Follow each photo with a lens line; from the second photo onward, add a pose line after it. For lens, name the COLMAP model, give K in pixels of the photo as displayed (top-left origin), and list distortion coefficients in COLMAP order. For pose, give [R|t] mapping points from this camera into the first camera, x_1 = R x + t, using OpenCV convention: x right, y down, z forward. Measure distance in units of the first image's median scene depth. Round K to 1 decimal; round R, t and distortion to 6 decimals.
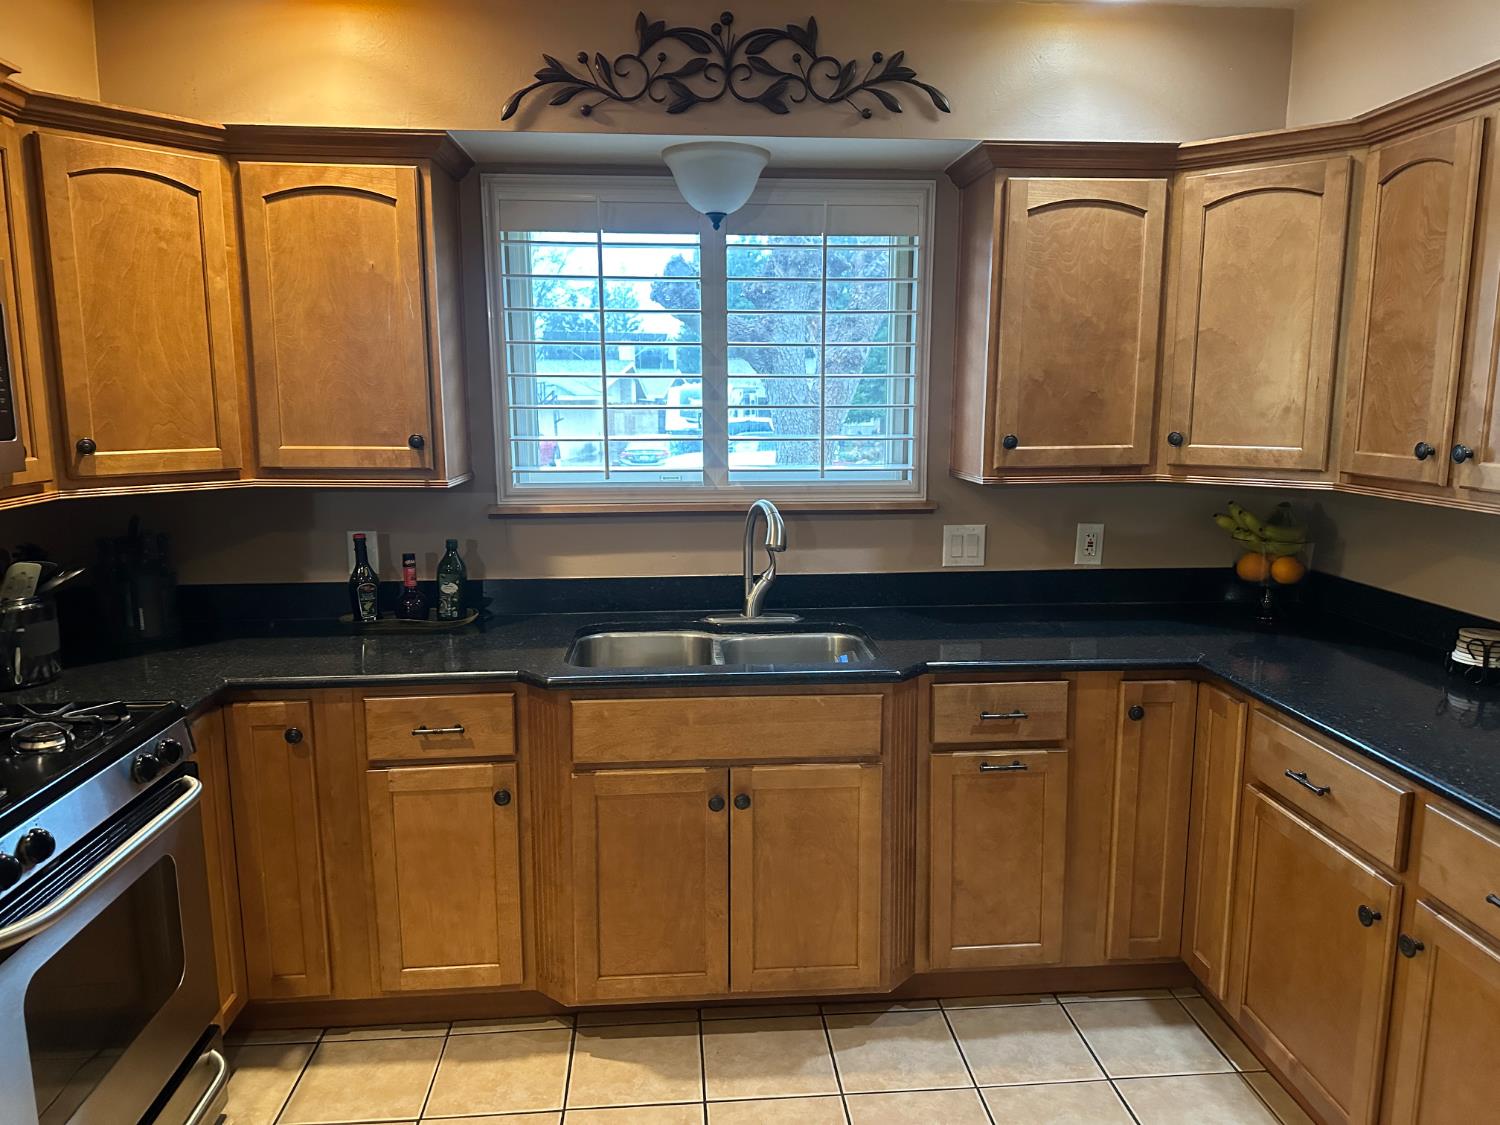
lens RADIAL K [[1058.7, 0, 750.0], [0, 1058.7, 562.5], [0, 0, 1]] dist [0.089701, -0.138281]
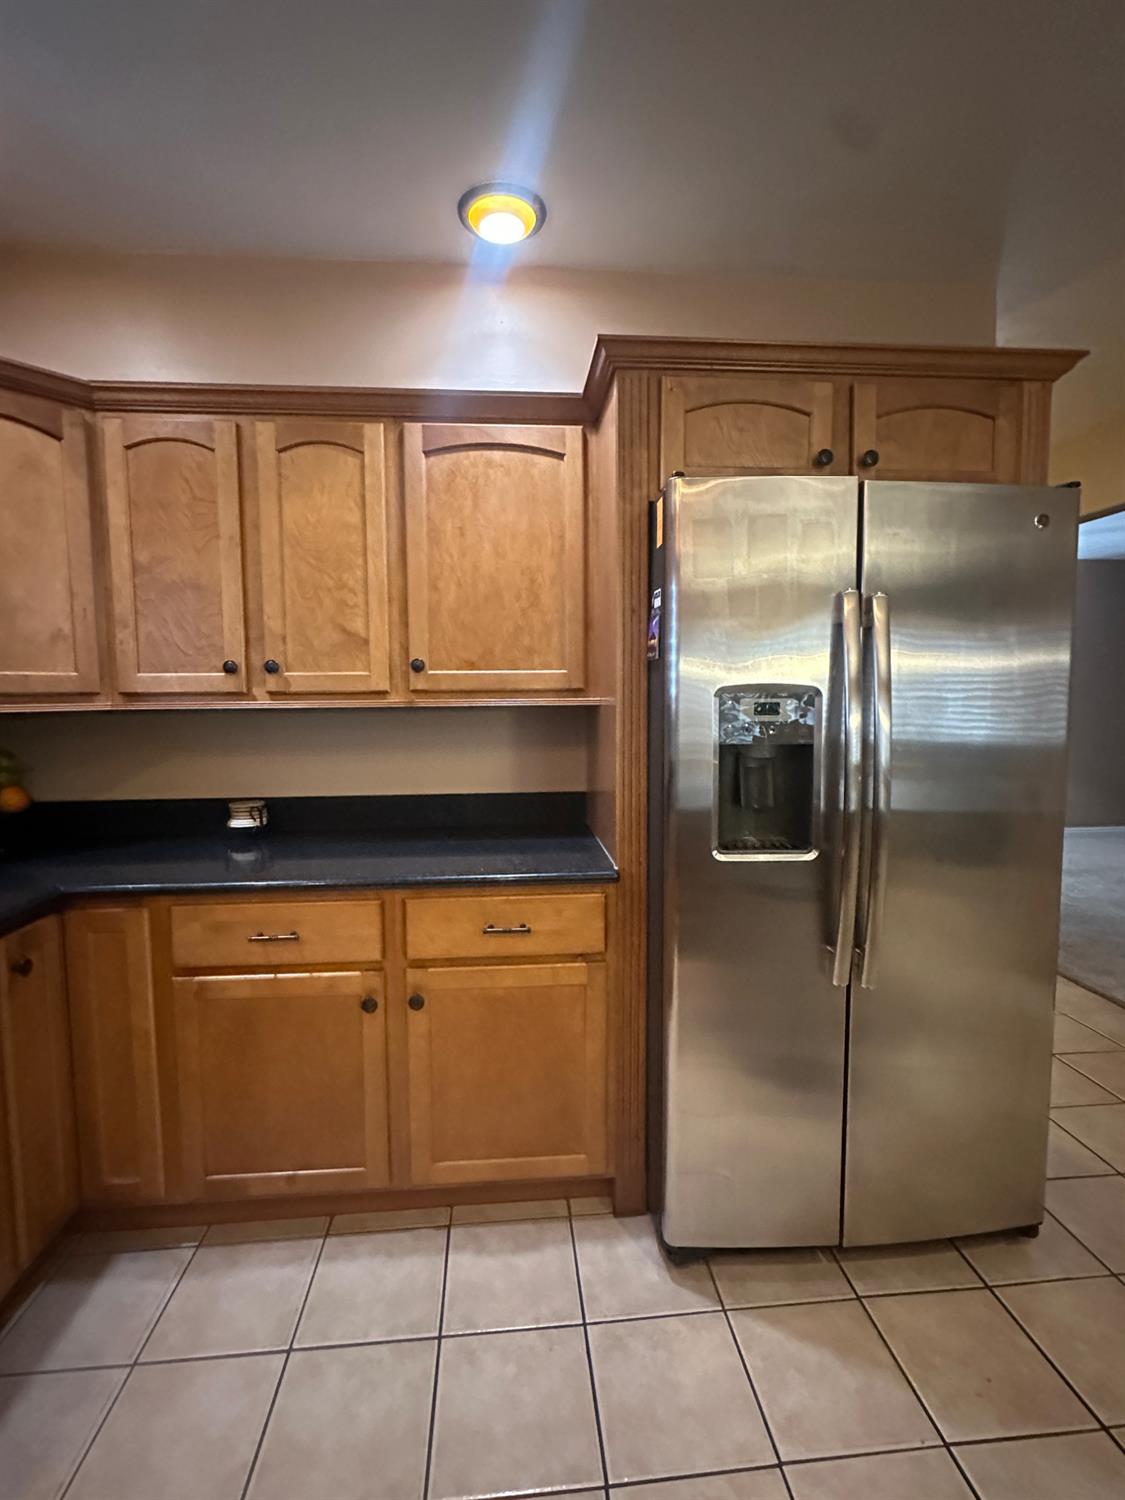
lens RADIAL K [[697.9, 0, 562.5], [0, 697.9, 750.0], [0, 0, 1]] dist [0.003286, -0.000451]
pose [[-0.007133, -0.081715, 0.996630, -0.196196], [0.167226, 0.982523, 0.081755, -0.006717], [-0.985893, 0.167245, 0.006656, 0.533651]]
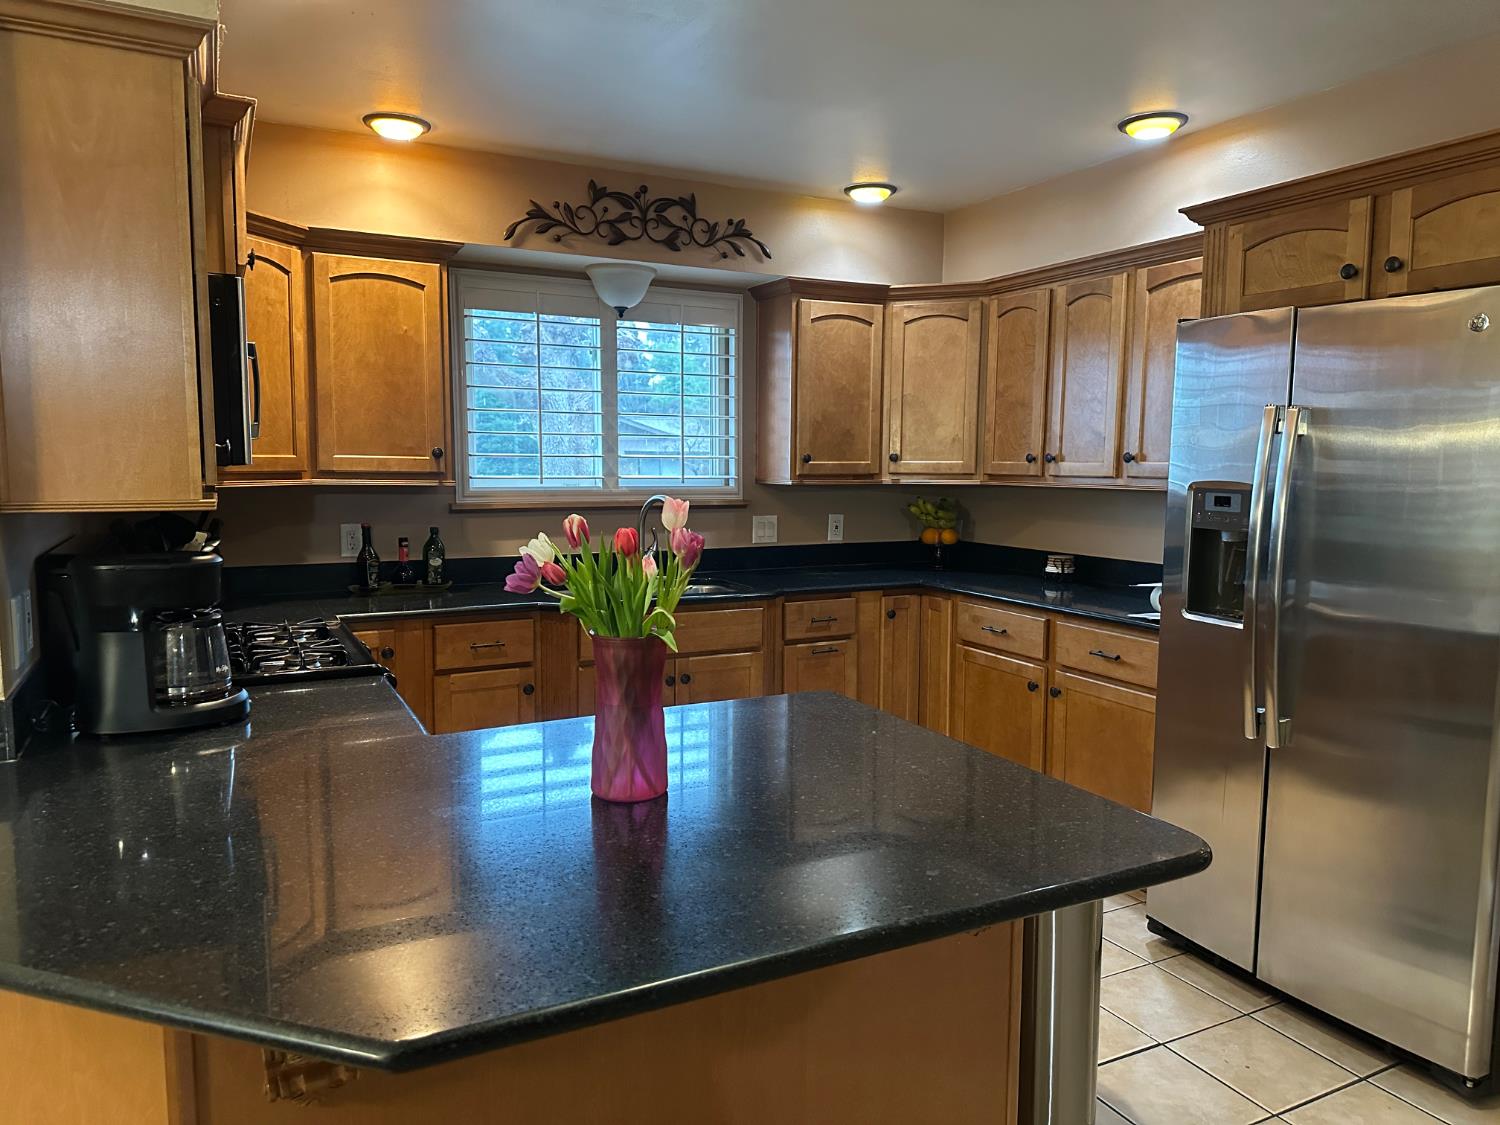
lens RADIAL K [[1058.7, 0, 750.0], [0, 1058.7, 562.5], [0, 0, 1]] dist [0.089701, -0.138281]
pose [[0.922511, -0.030714, 0.384746, -0.496558], [0.053568, 0.997370, -0.048821, 0.128549], [-0.382235, 0.065648, 0.921730, -0.477786]]
